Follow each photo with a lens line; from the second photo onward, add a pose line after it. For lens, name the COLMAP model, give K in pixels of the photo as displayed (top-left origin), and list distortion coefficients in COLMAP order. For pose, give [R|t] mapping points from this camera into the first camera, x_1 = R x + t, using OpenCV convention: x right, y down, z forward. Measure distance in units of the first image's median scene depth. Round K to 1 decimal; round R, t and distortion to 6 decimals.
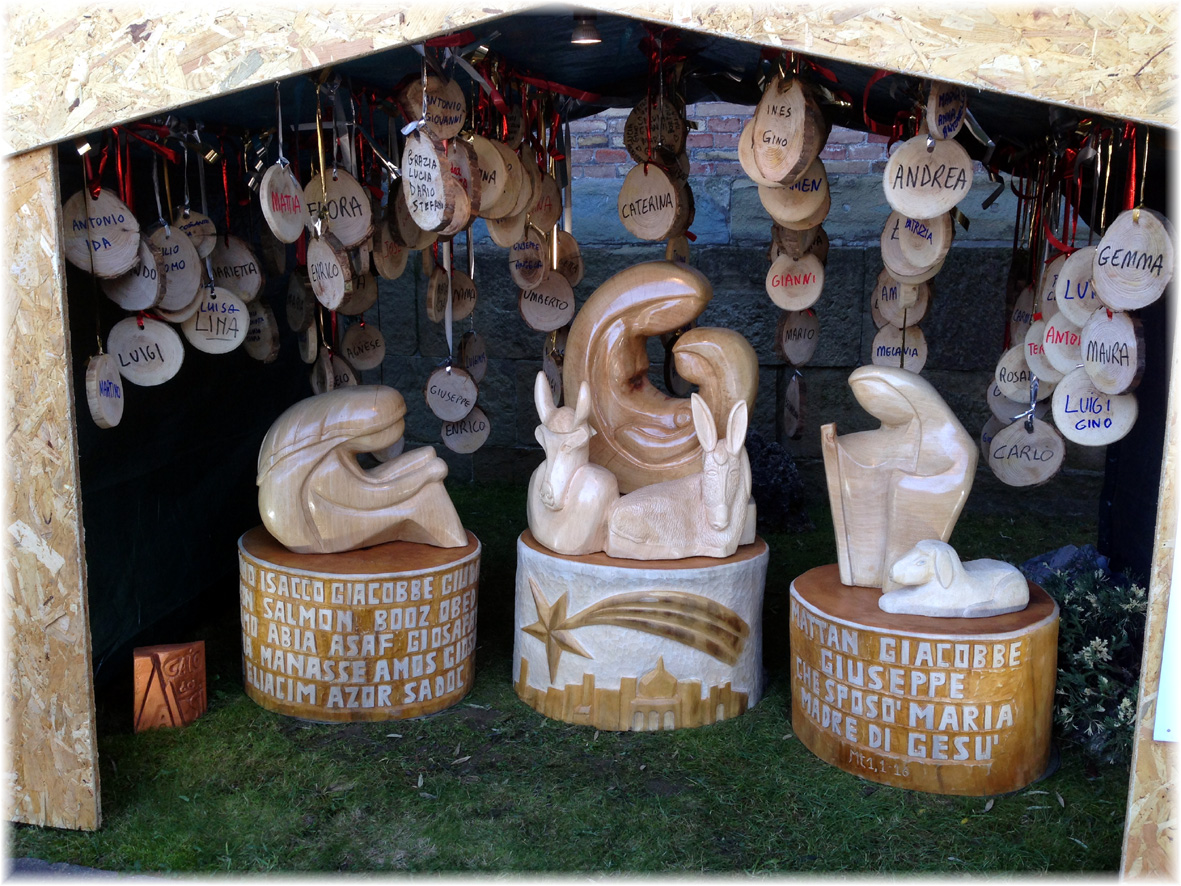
lens RADIAL K [[1070.5, 0, 590.5], [0, 1070.5, 443.0], [0, 0, 1]] dist [0.141744, -0.256117]
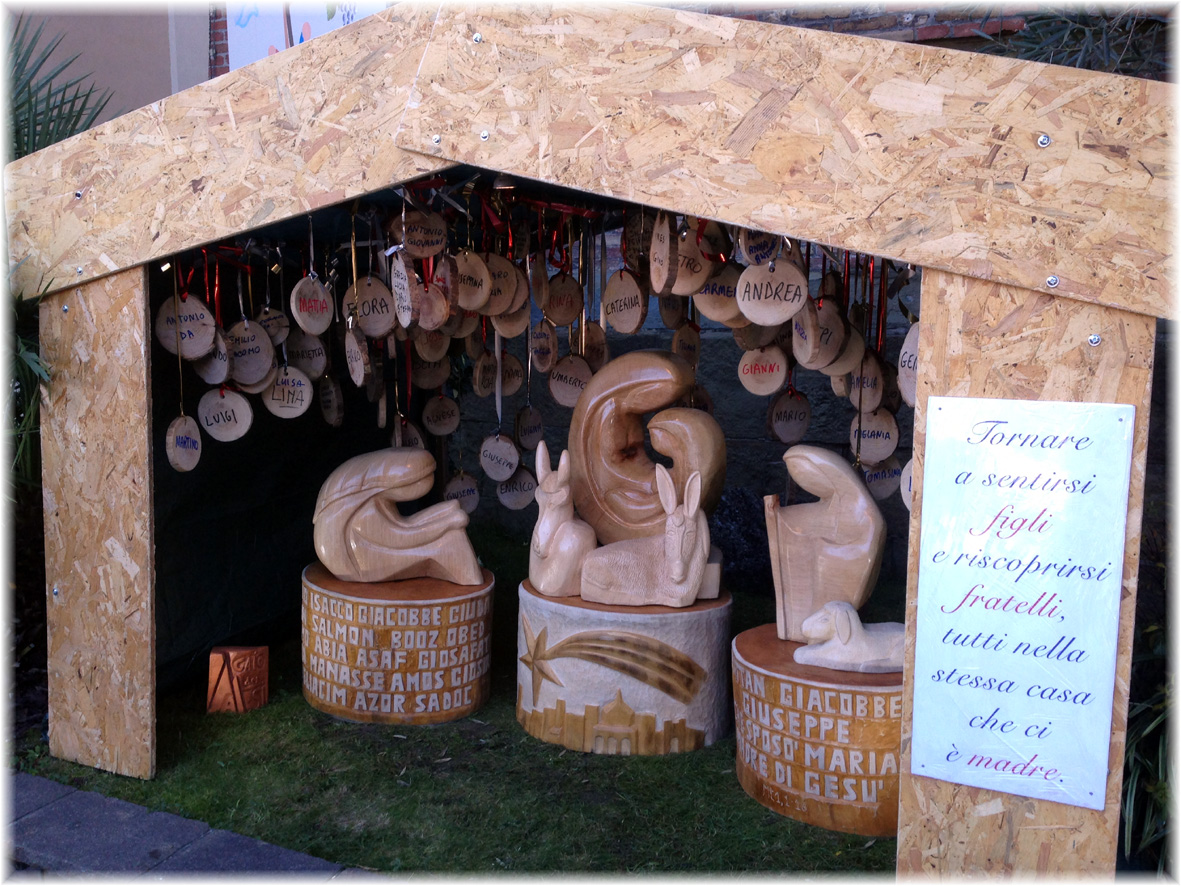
lens RADIAL K [[1070.5, 0, 590.5], [0, 1070.5, 443.0], [0, 0, 1]] dist [0.141744, -0.256117]
pose [[0.973908, 0.035438, -0.224159, 0.308644], [-0.050069, 0.996946, -0.059929, 0.005424], [0.221351, 0.069589, 0.972708, -0.165369]]
